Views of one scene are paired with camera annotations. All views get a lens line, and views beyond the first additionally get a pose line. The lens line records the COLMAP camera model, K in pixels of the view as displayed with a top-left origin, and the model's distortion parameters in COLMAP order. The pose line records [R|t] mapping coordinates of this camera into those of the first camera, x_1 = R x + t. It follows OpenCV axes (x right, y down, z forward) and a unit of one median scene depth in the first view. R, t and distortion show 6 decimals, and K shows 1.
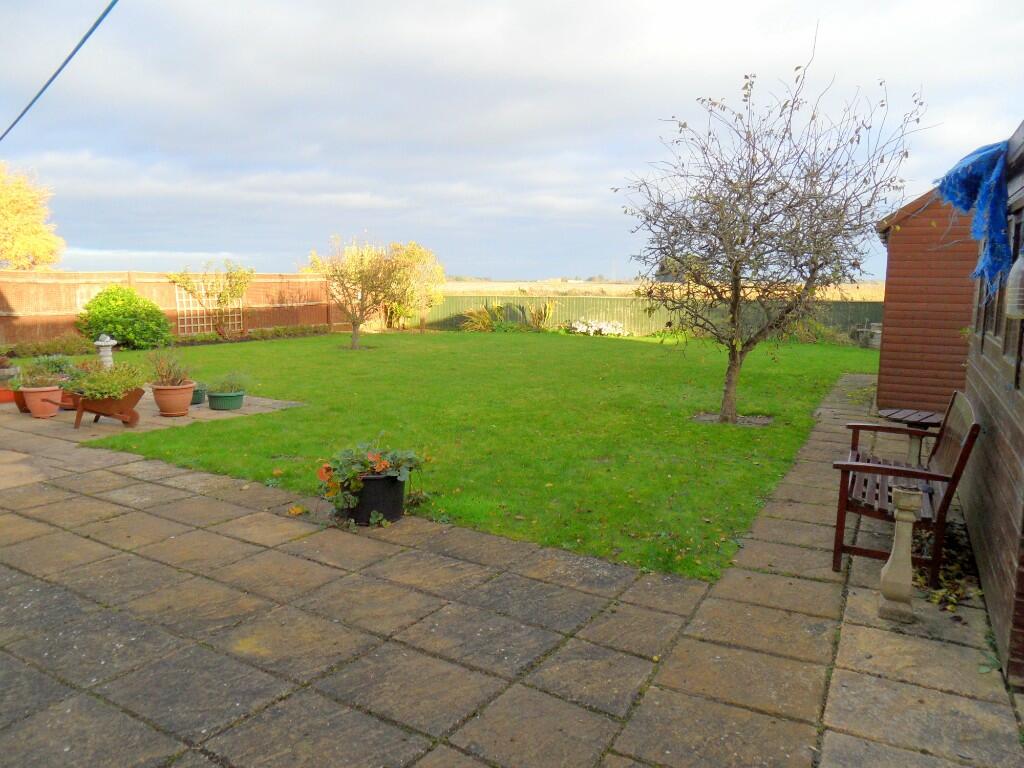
lens RADIAL K [[760.7, 0, 507.0], [0, 760.7, 385.9], [0, 0, 1]] dist [-0.025852, 0.029699]
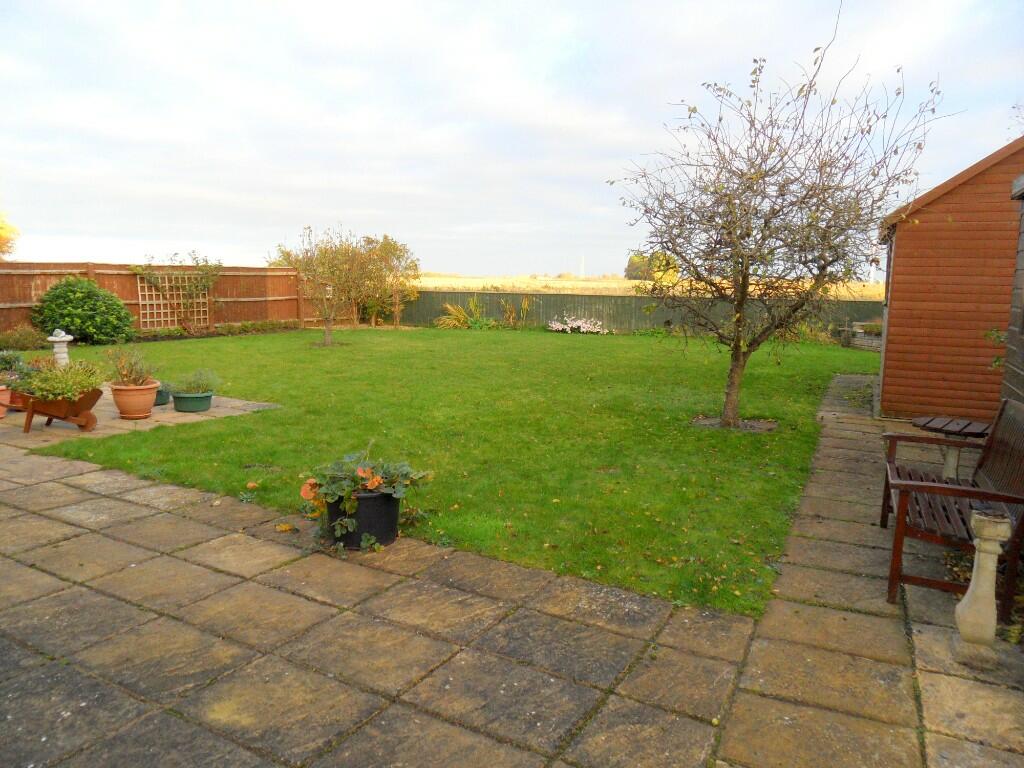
lens RADIAL K [[760.7, 0, 507.0], [0, 760.7, 385.9], [0, 0, 1]] dist [-0.025852, 0.029699]
pose [[0.999128, 0.003505, 0.041615, -0.048567], [-0.003714, 0.999981, 0.004956, -0.012092], [-0.041597, -0.005107, 0.999121, 0.112950]]
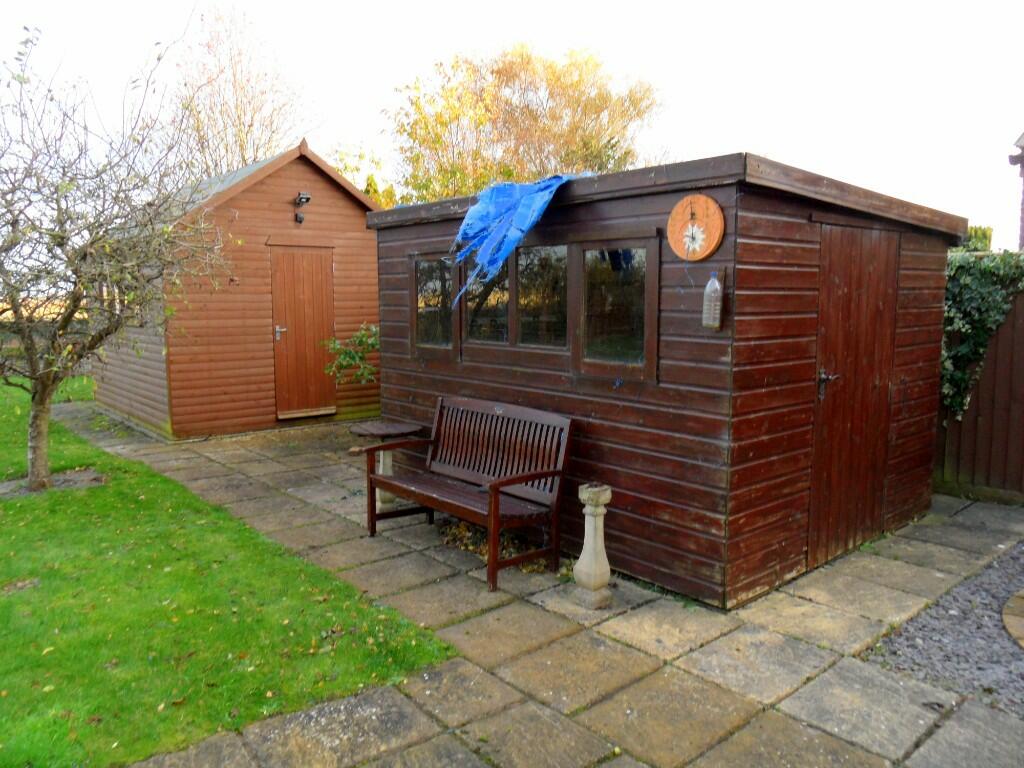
lens RADIAL K [[760.7, 0, 507.0], [0, 760.7, 385.9], [0, 0, 1]] dist [-0.025852, 0.029699]
pose [[0.370739, -0.116730, 0.921372, -0.387062], [0.134179, 0.988394, 0.071230, -0.078205], [-0.918993, 0.097221, 0.382099, 0.503802]]
